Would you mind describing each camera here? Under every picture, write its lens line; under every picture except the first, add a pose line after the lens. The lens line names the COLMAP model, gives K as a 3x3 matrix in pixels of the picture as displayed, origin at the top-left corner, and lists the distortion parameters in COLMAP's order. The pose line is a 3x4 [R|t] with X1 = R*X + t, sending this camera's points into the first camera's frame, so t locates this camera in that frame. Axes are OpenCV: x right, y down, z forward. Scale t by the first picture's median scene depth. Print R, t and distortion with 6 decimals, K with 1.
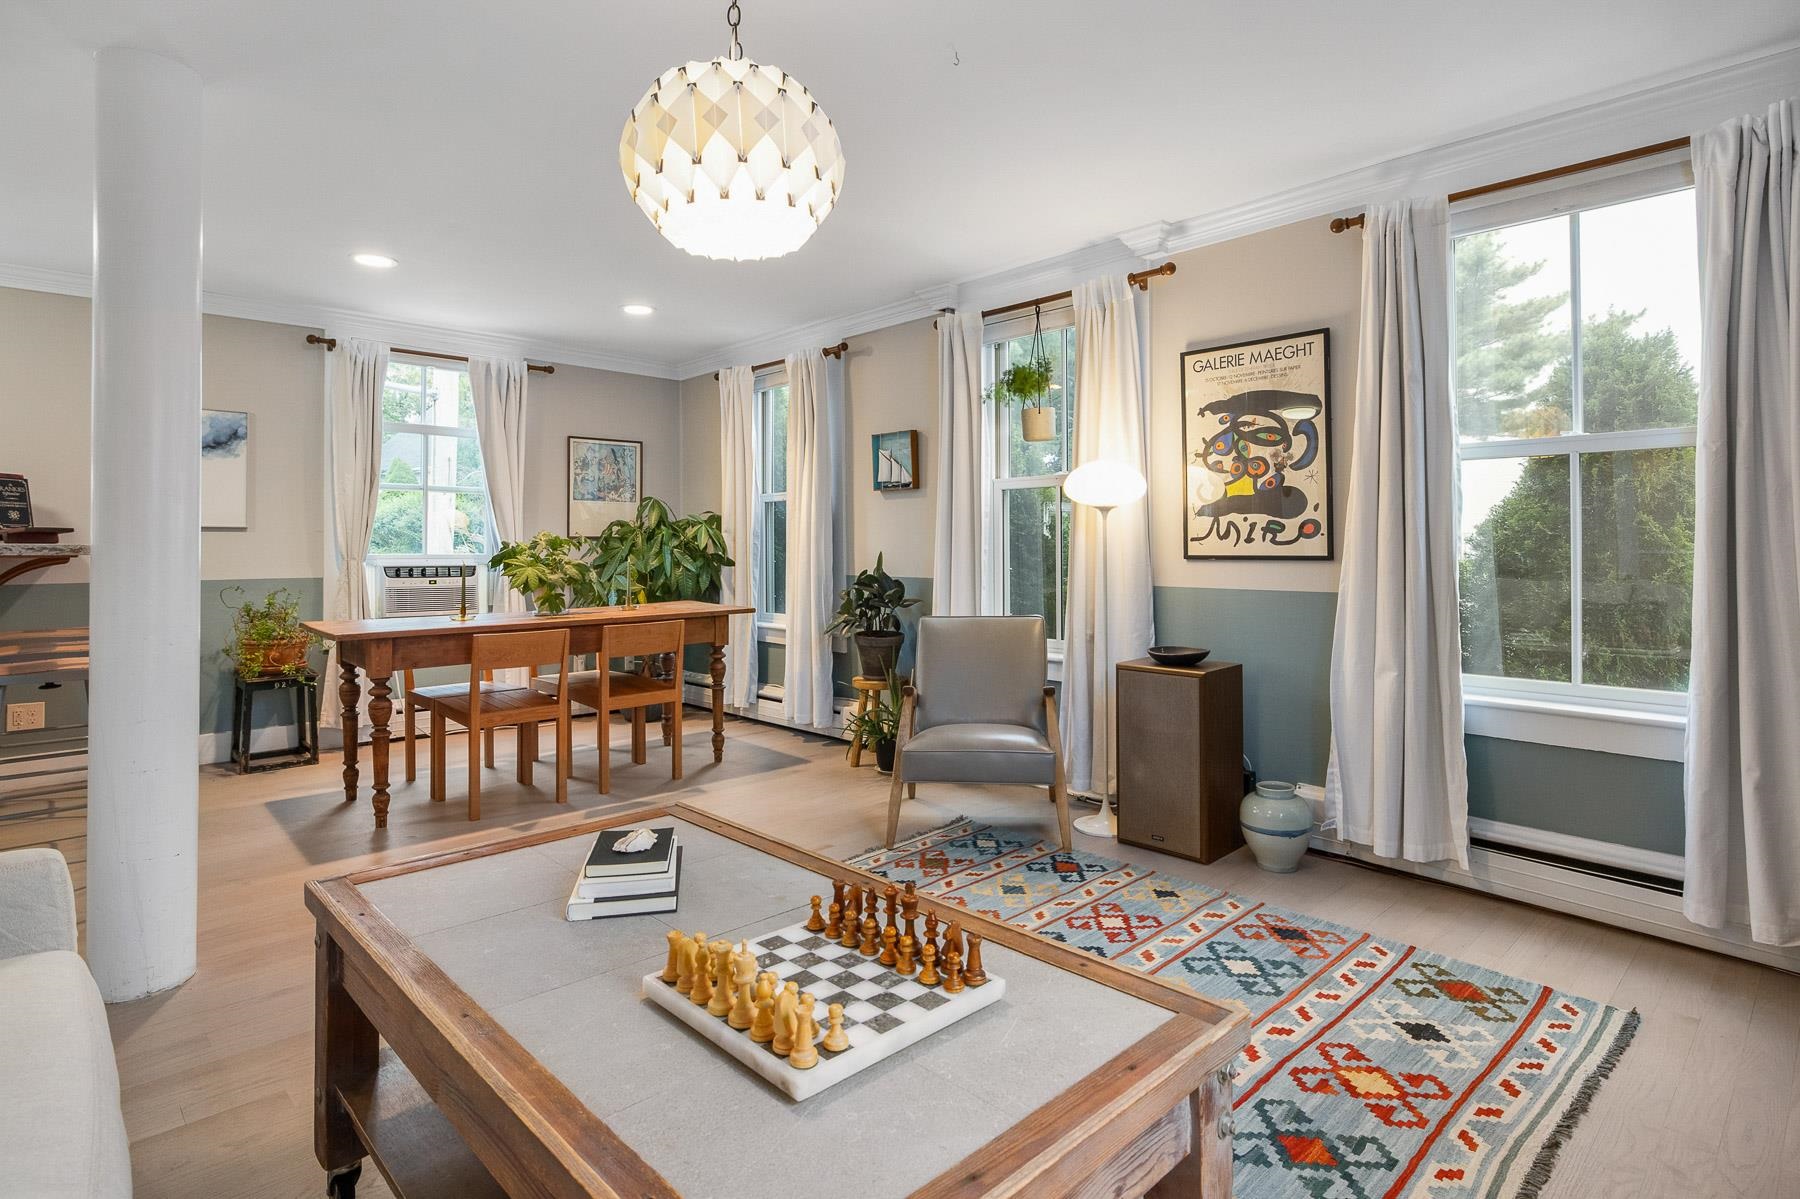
lens RADIAL K [[939.6, 0, 938.0], [0, 939.6, 534.3], [0, 0, 1]] dist [-0.000710, -0.001146]
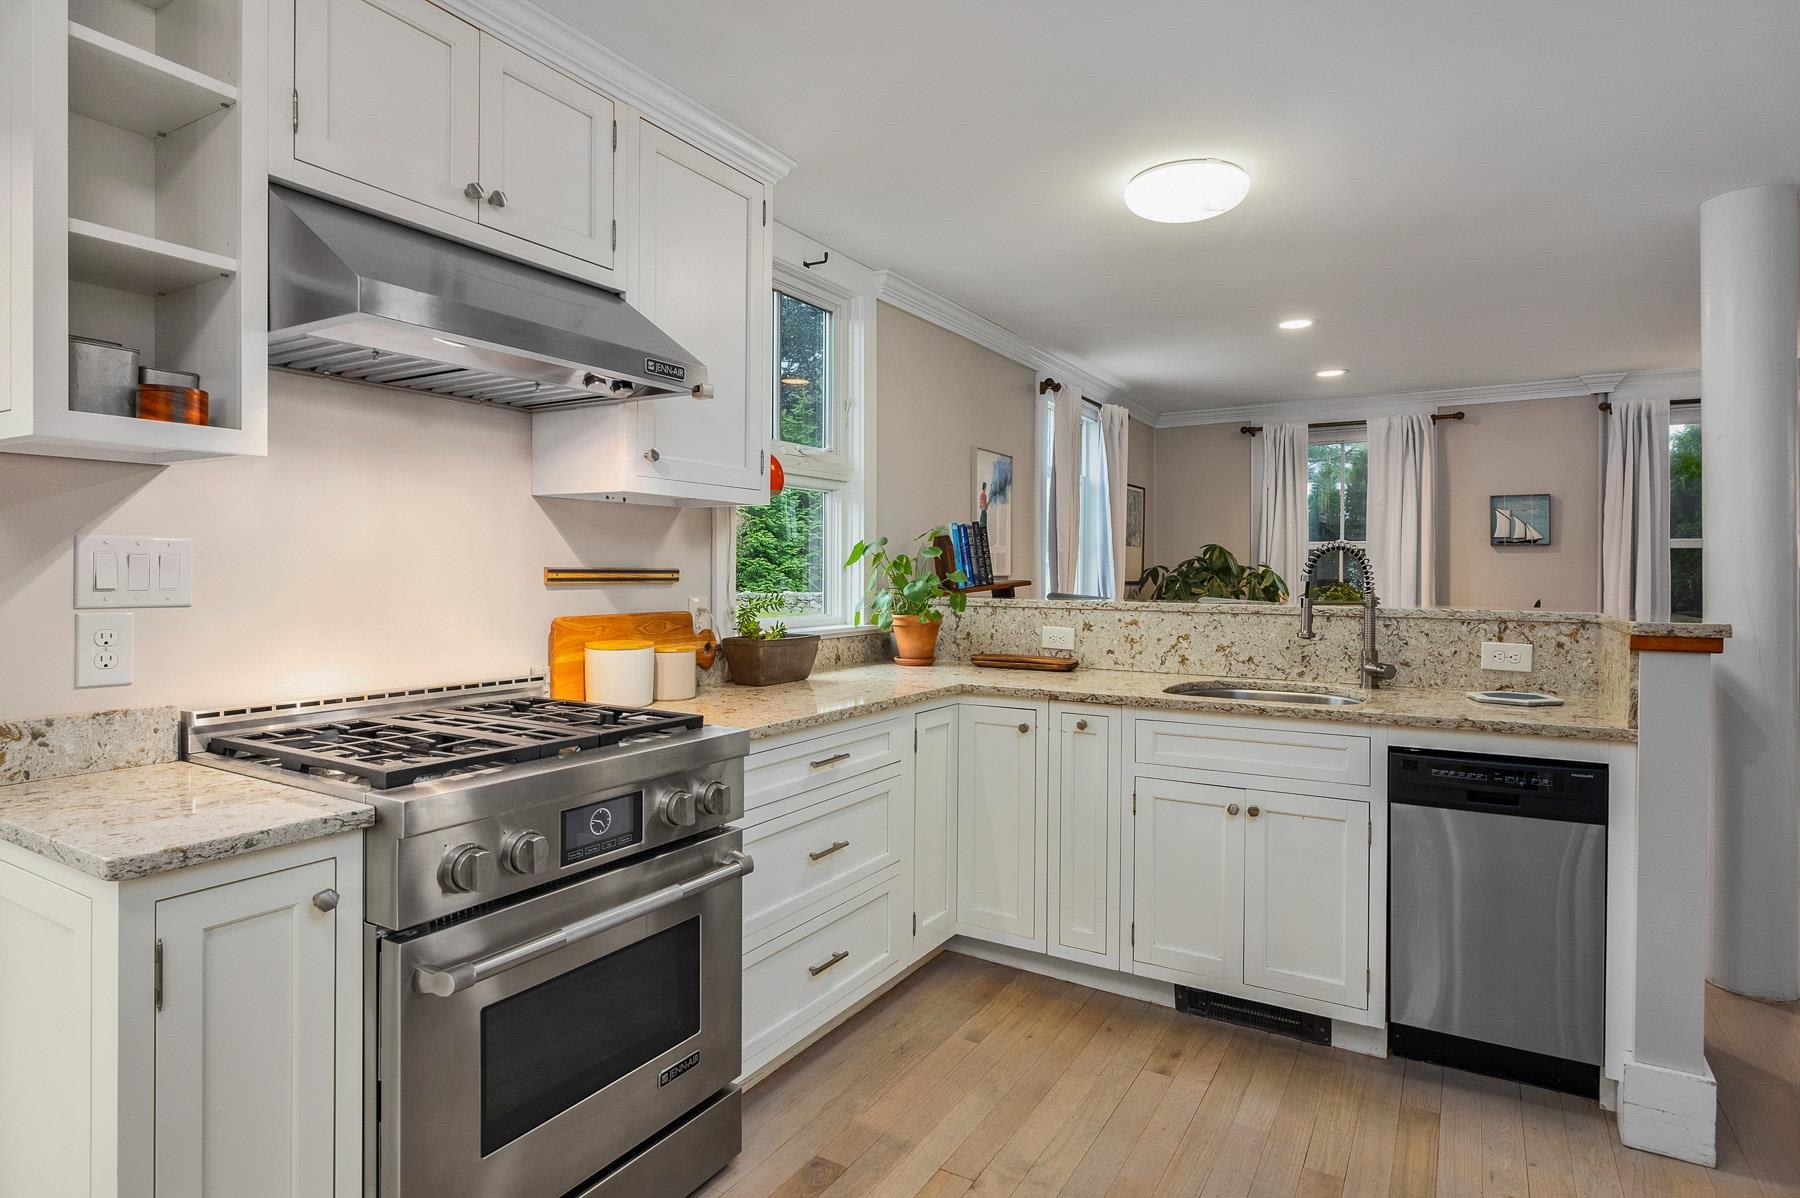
lens RADIAL K [[944.0, 0, 911.0], [0, 944.0, 579.9], [0, 0, 1]] dist [-0.010982, 0.001538]
pose [[0.967183, 0.003349, 0.254057, -1.189413], [-0.008383, 0.999789, 0.018733, -0.022161], [-0.253941, -0.020248, 0.967008, 0.083148]]
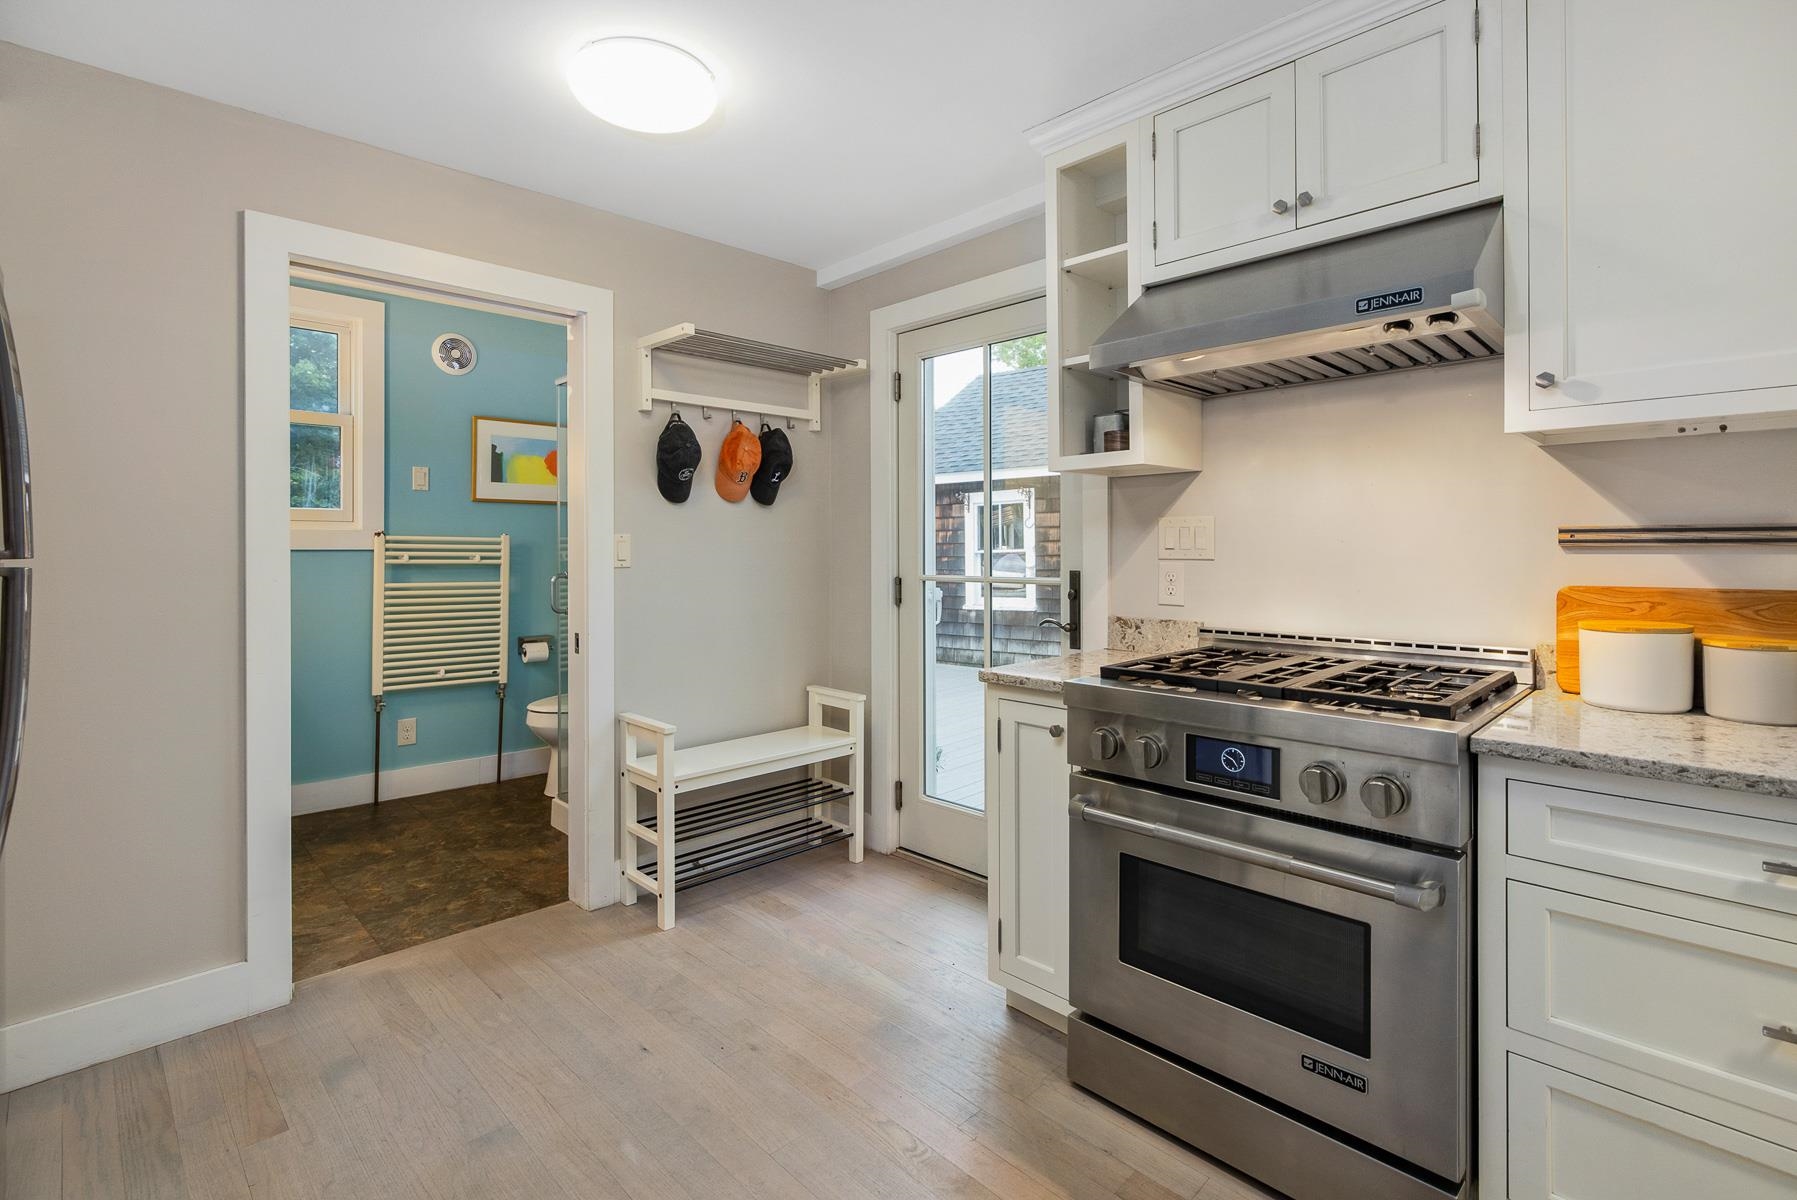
lens RADIAL K [[823.8, 0, 889.7], [0, 823.8, 549.6], [0, 0, 1]] dist [-0.007441, 0.002514]
pose [[0.000737, 0.004191, -0.999991, -0.852118], [0.015793, 0.999866, 0.004202, -0.013364], [0.999875, -0.015796, 0.000671, 0.329371]]
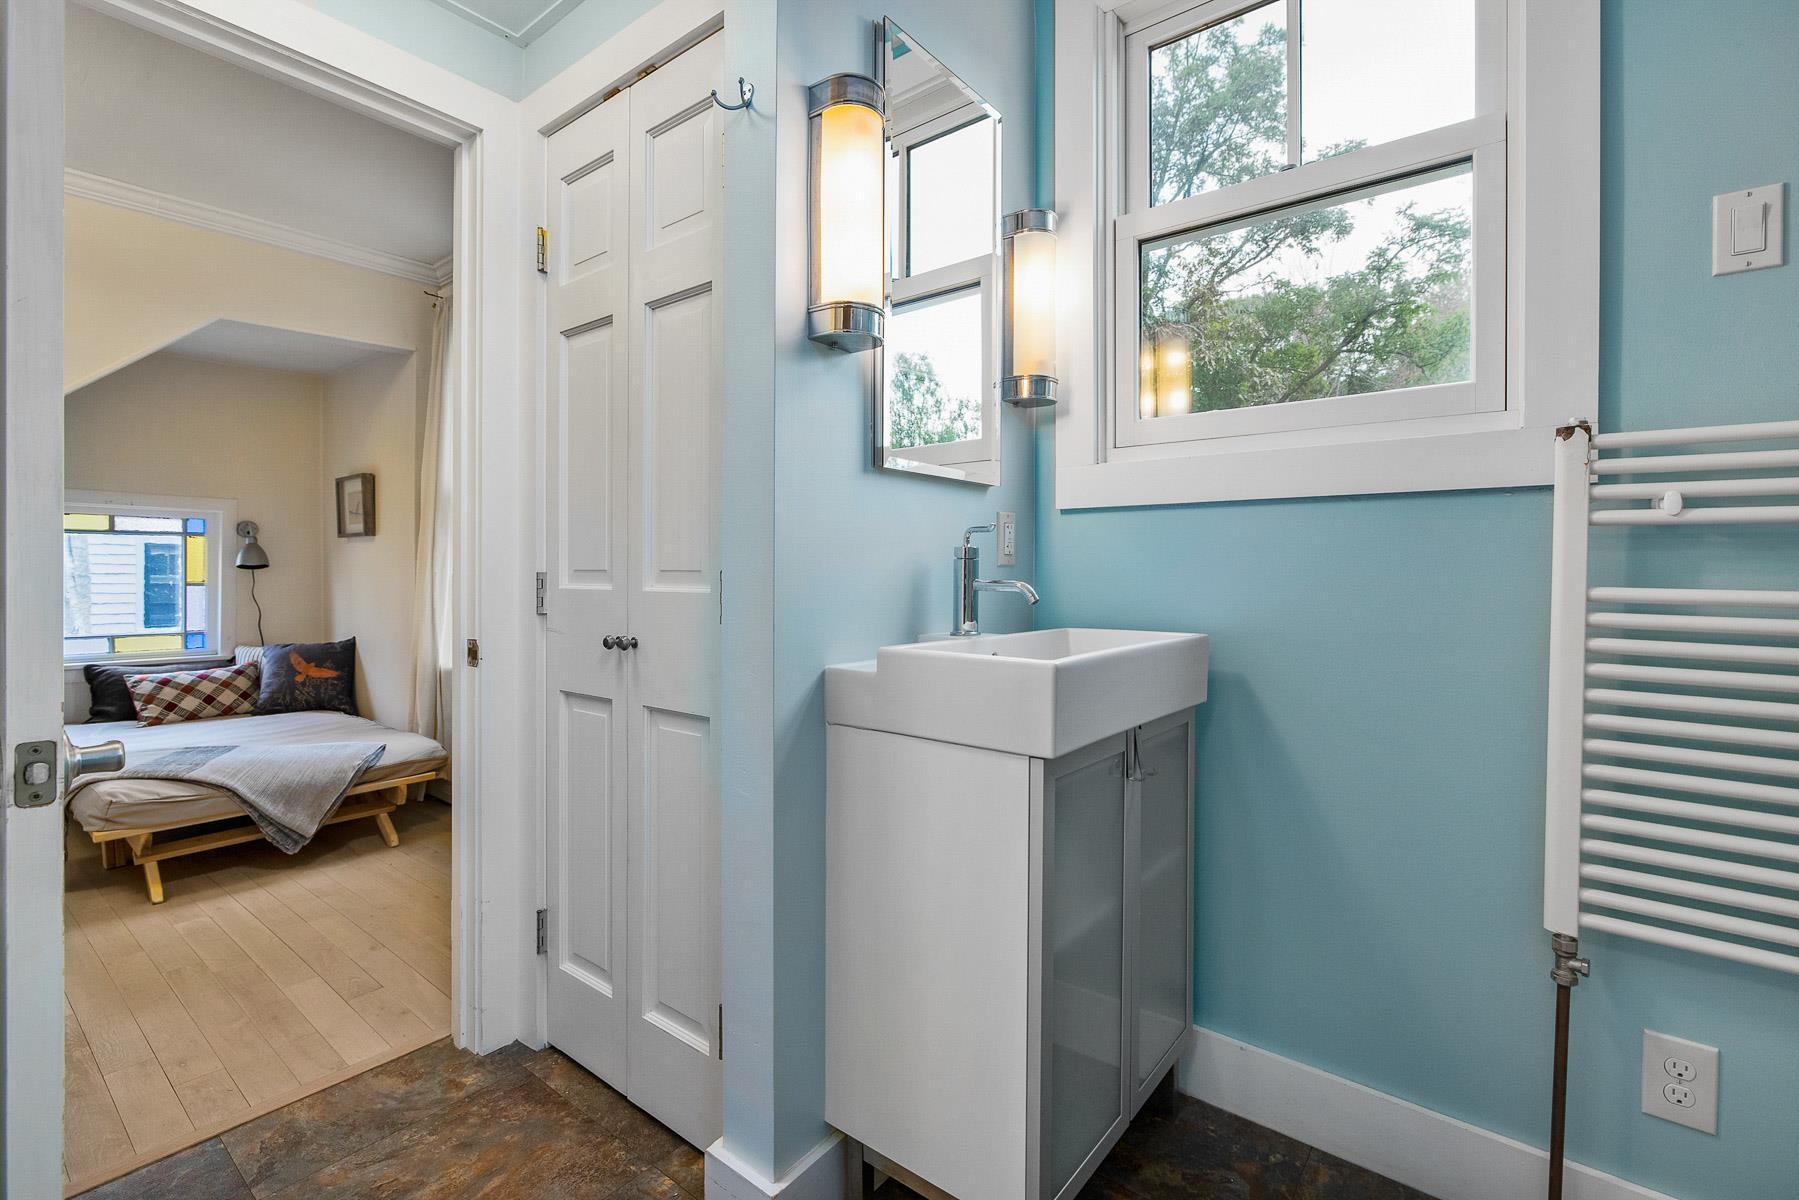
lens RADIAL K [[824.8, 0, 910.6], [0, 824.8, 575.3], [0, 0, 1]] dist [-0.007441, 0.002514]
pose [[-0.990278, -0.000526, -0.139102, -1.460294], [0.000203, 0.999986, -0.005229, 0.015054], [0.139103, -0.005206, -0.990264, 0.033745]]
